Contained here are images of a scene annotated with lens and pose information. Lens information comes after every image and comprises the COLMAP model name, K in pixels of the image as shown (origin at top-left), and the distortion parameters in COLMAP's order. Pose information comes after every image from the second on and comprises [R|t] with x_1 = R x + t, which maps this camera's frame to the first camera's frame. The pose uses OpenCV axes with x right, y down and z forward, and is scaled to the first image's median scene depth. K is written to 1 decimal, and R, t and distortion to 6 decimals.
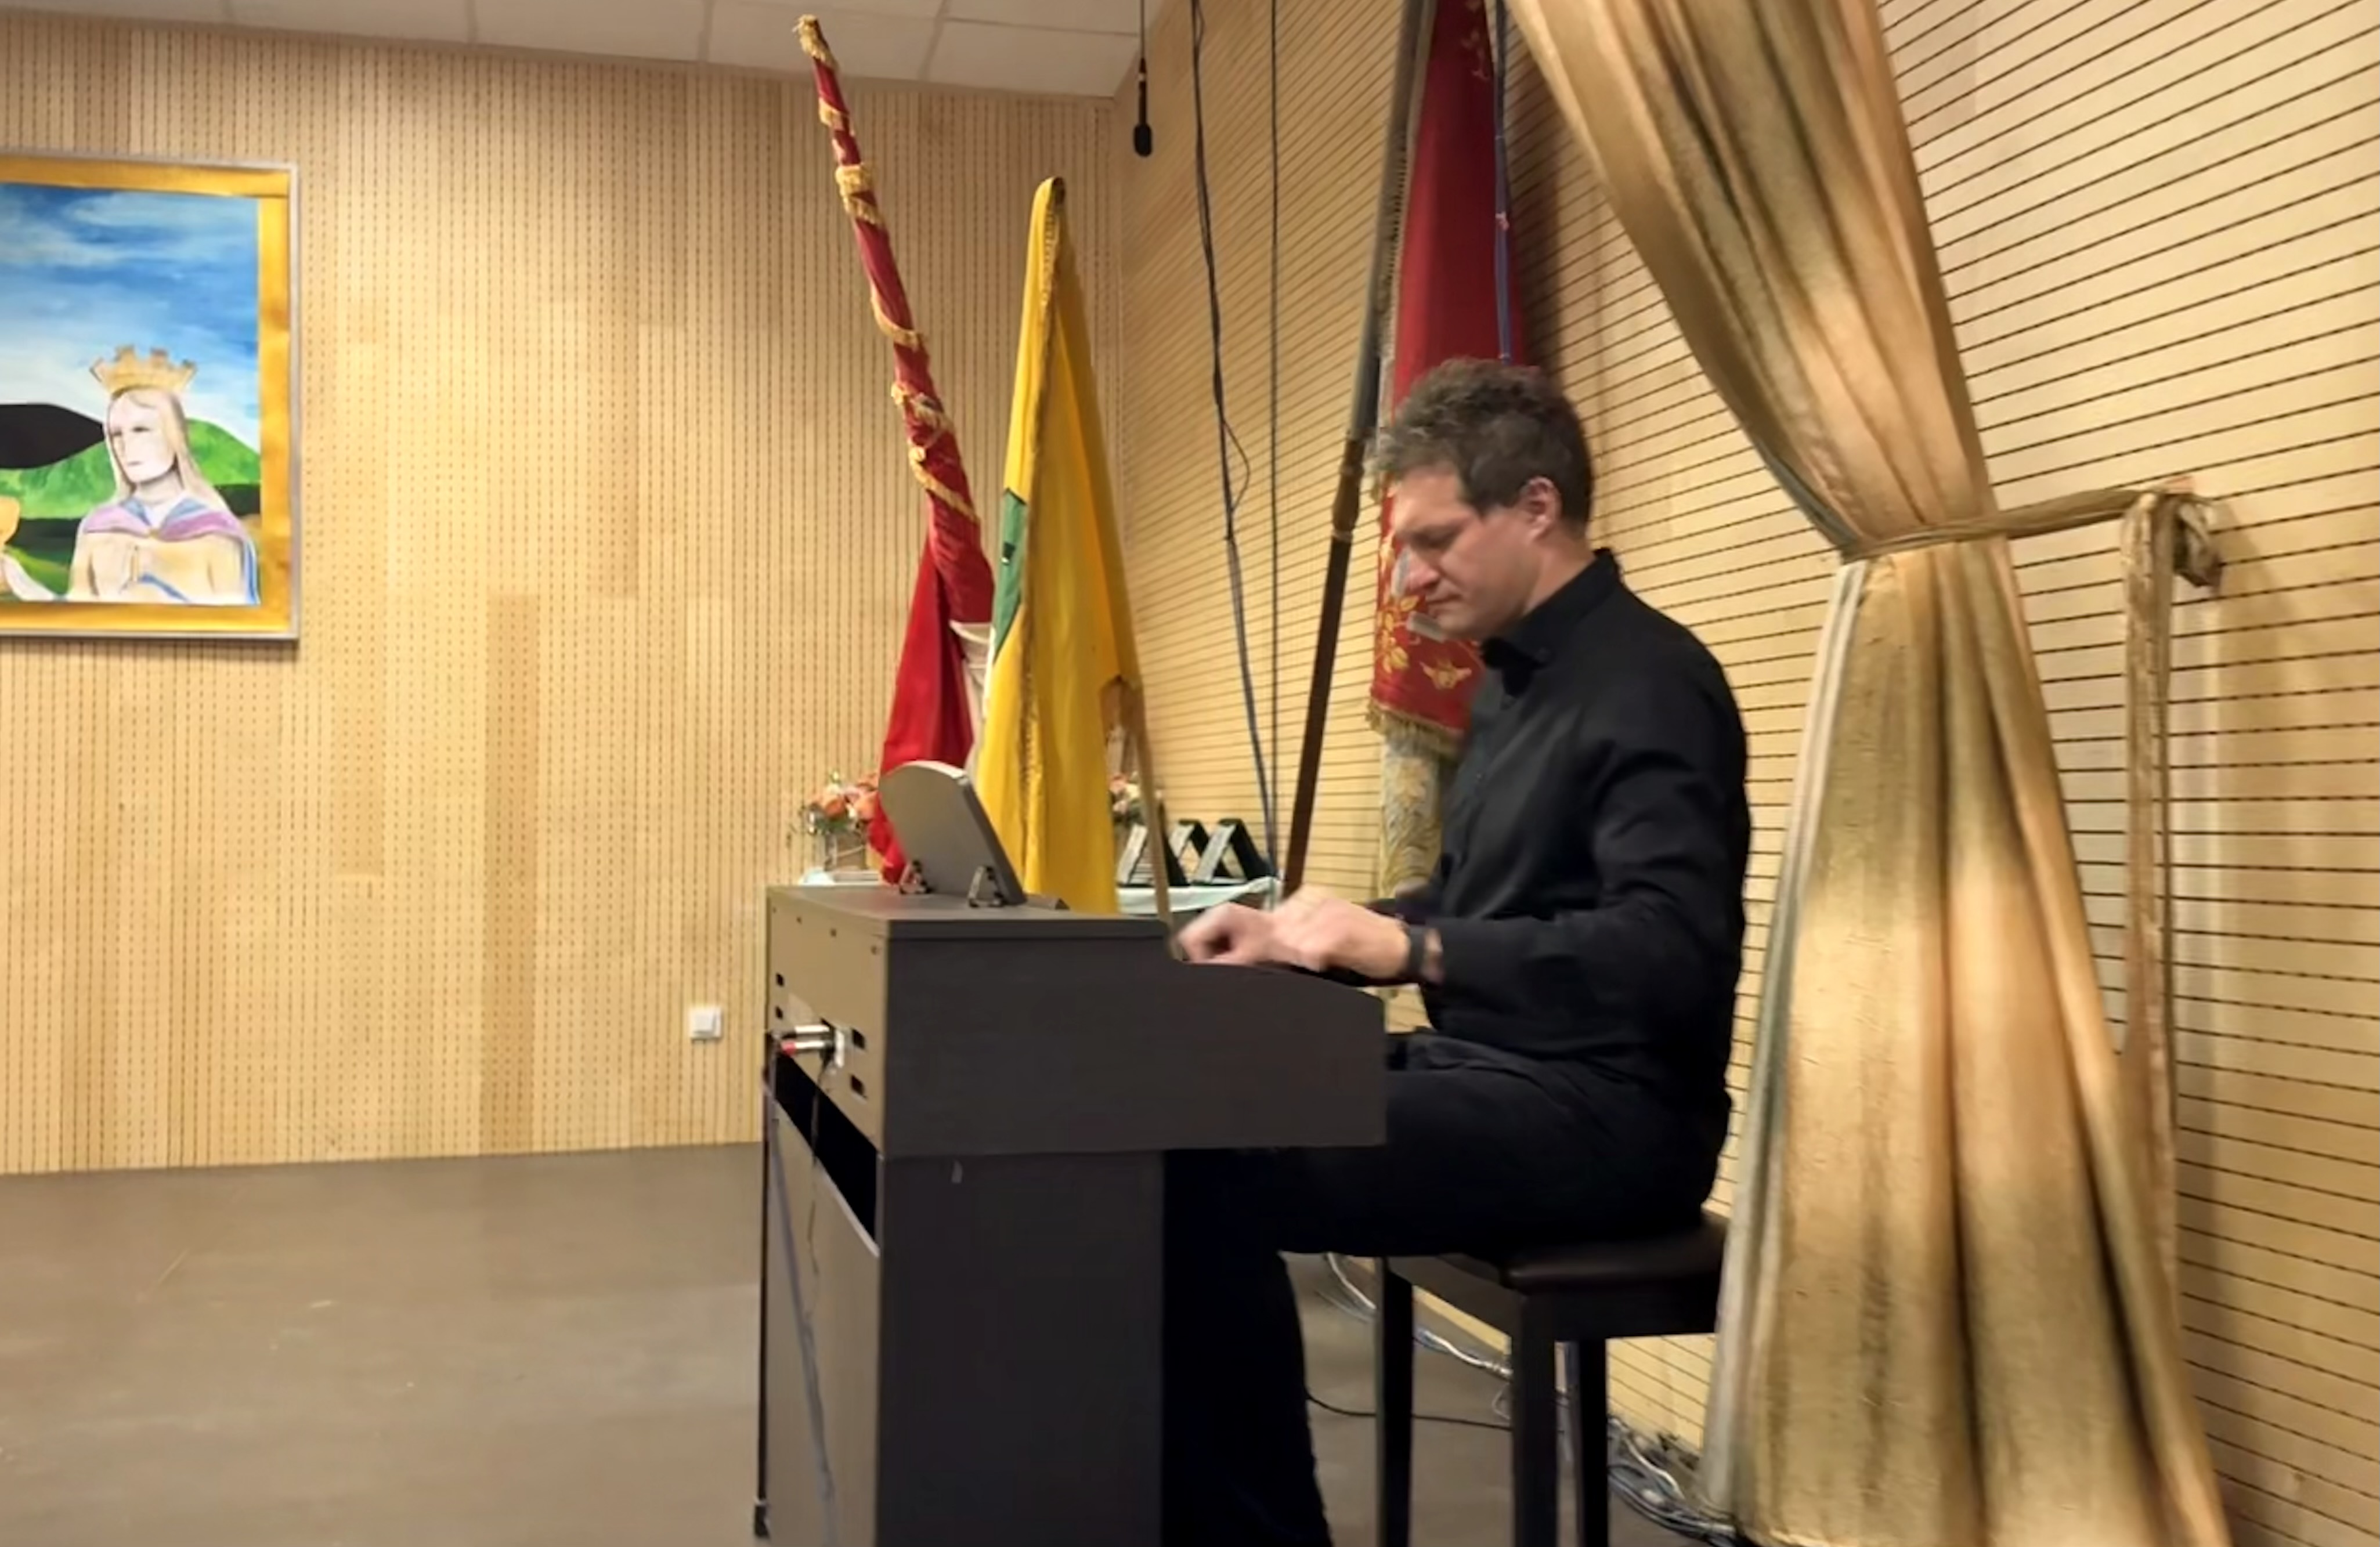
lens RADIAL K [[2889.5, 0, 1185.9], [0, 2889.5, 802.4], [0, 0, 1]] dist [0.144647, -0.402328]
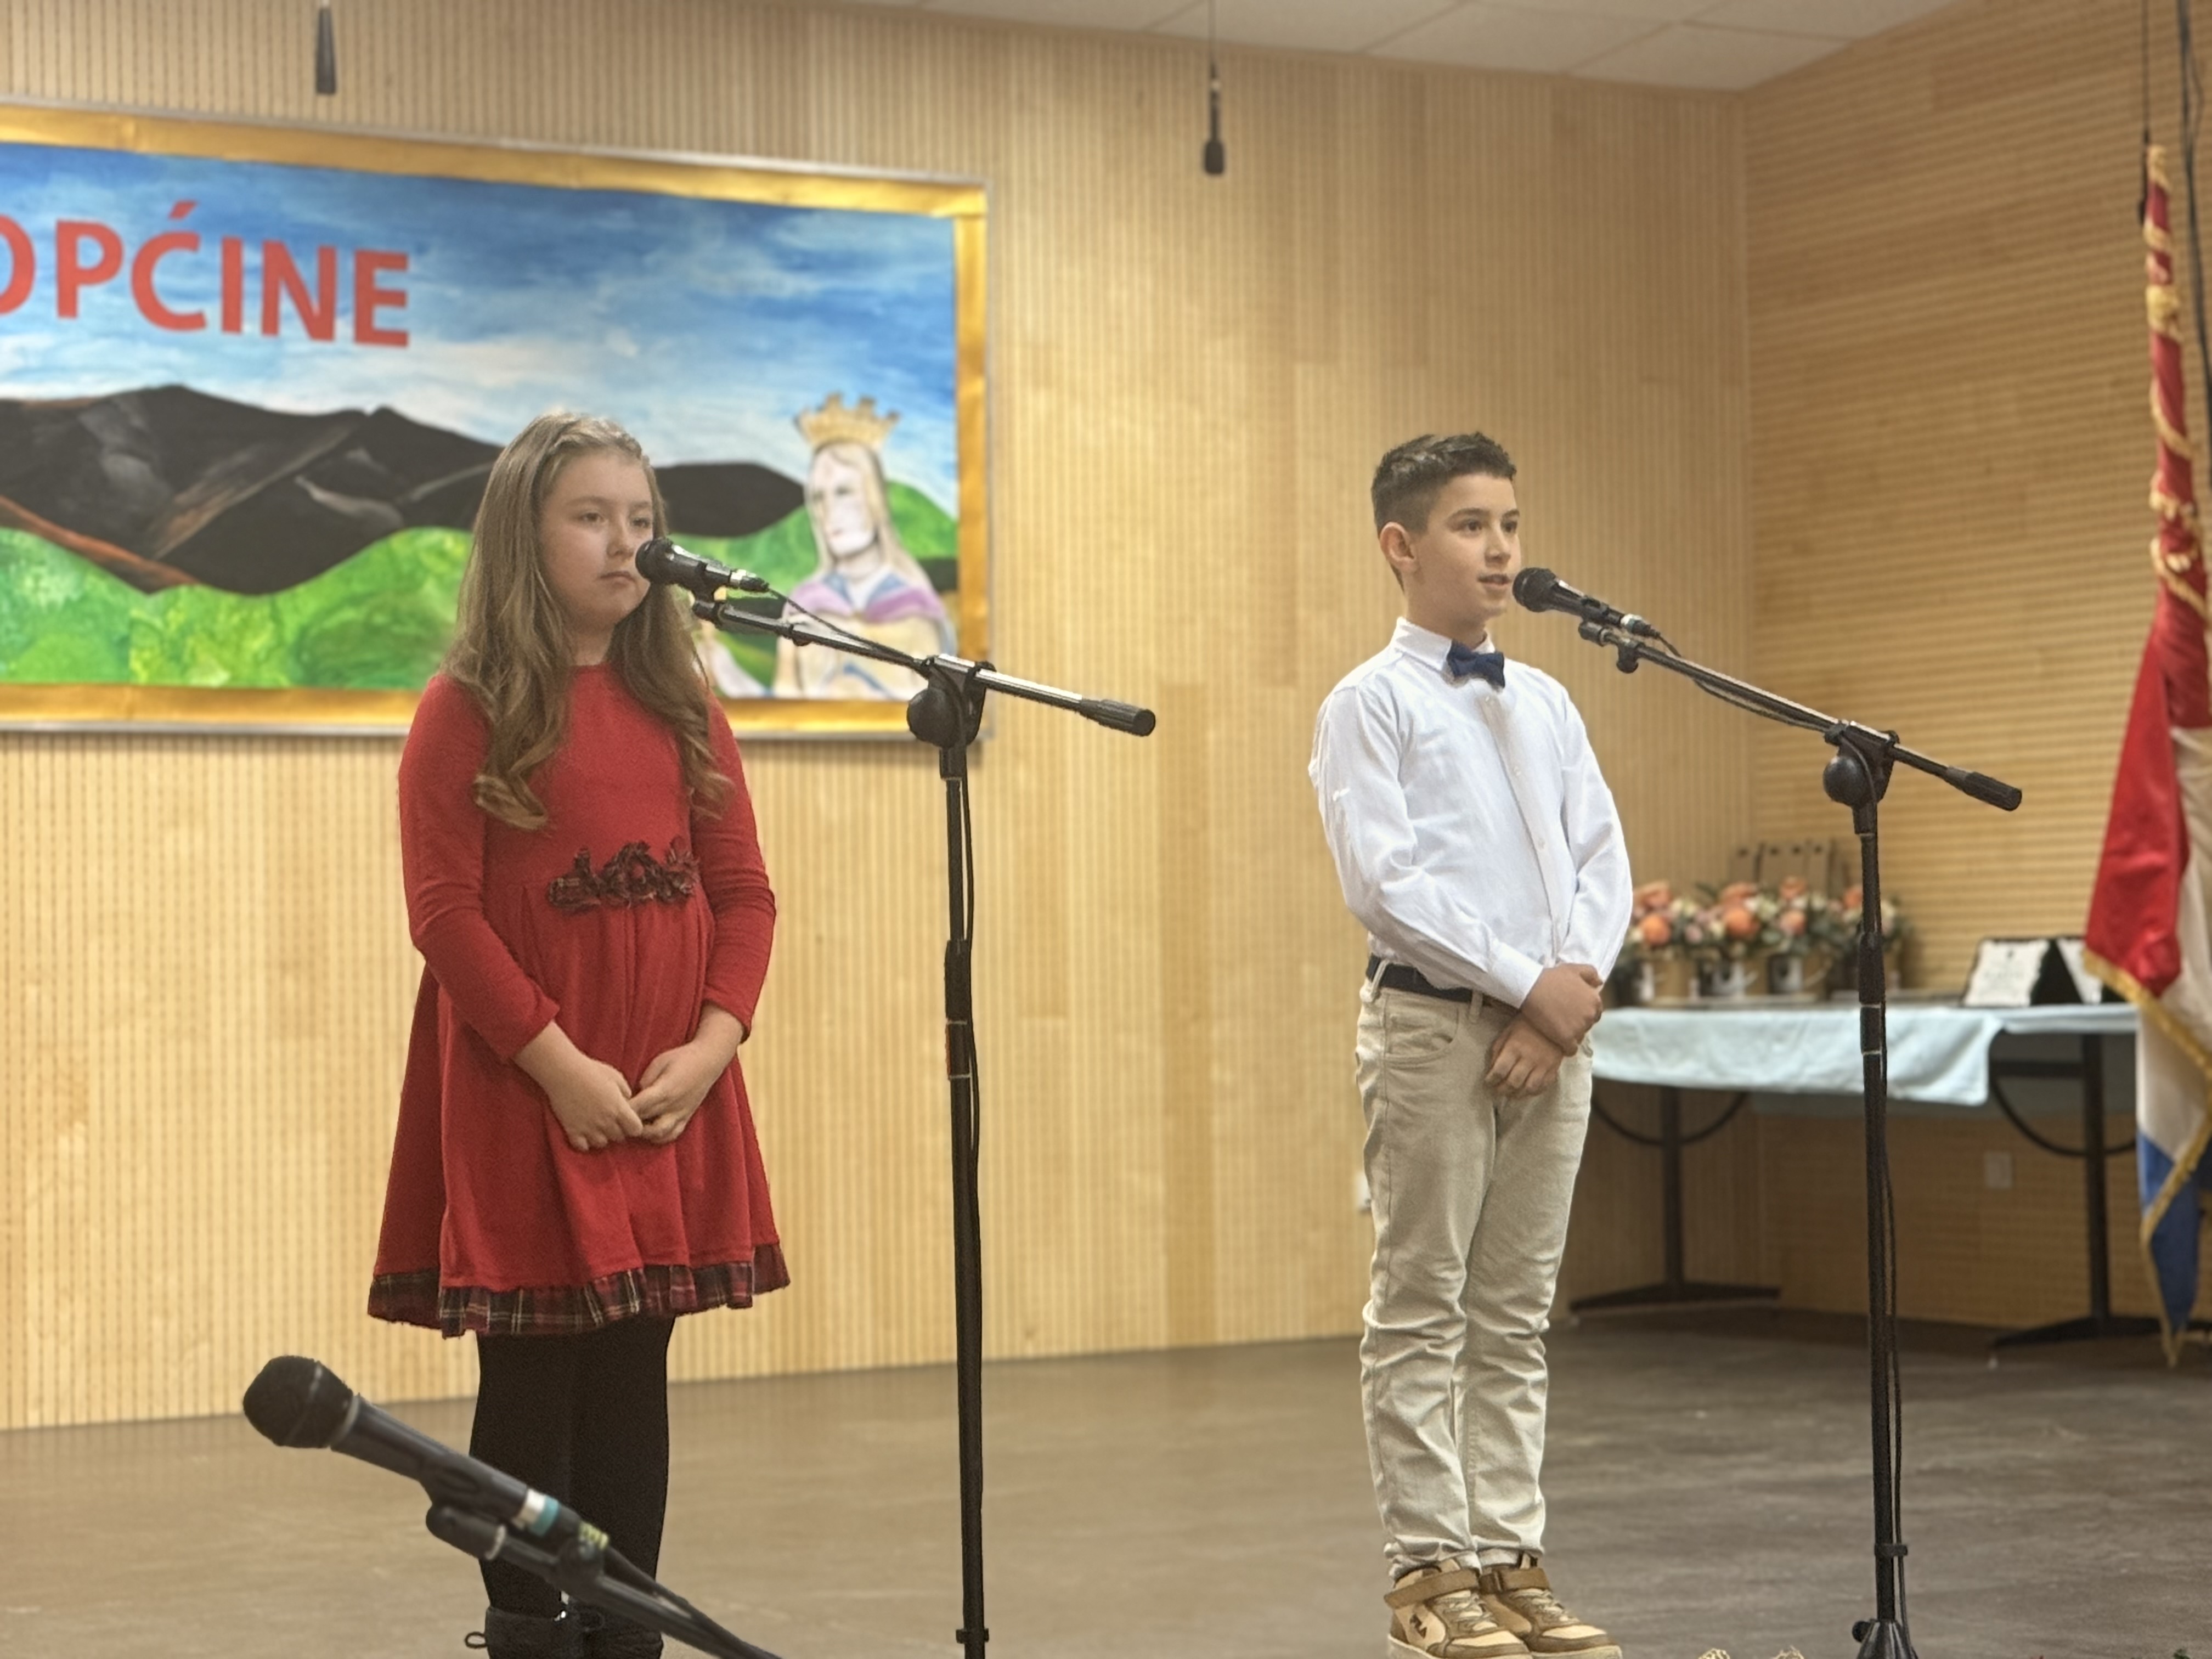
lens RADIAL K [[4717.1, 0, 1107.6], [0, 4717.1, 888.2], [0, 0, 1]] dist [0.043798, 0.381196]
pose [[0.965519, -0.005765, 0.260270, -0.637044], [0.006857, 0.999971, -0.003289, -0.008276], [-0.260244, 0.004960, 0.965530, -0.331666]]
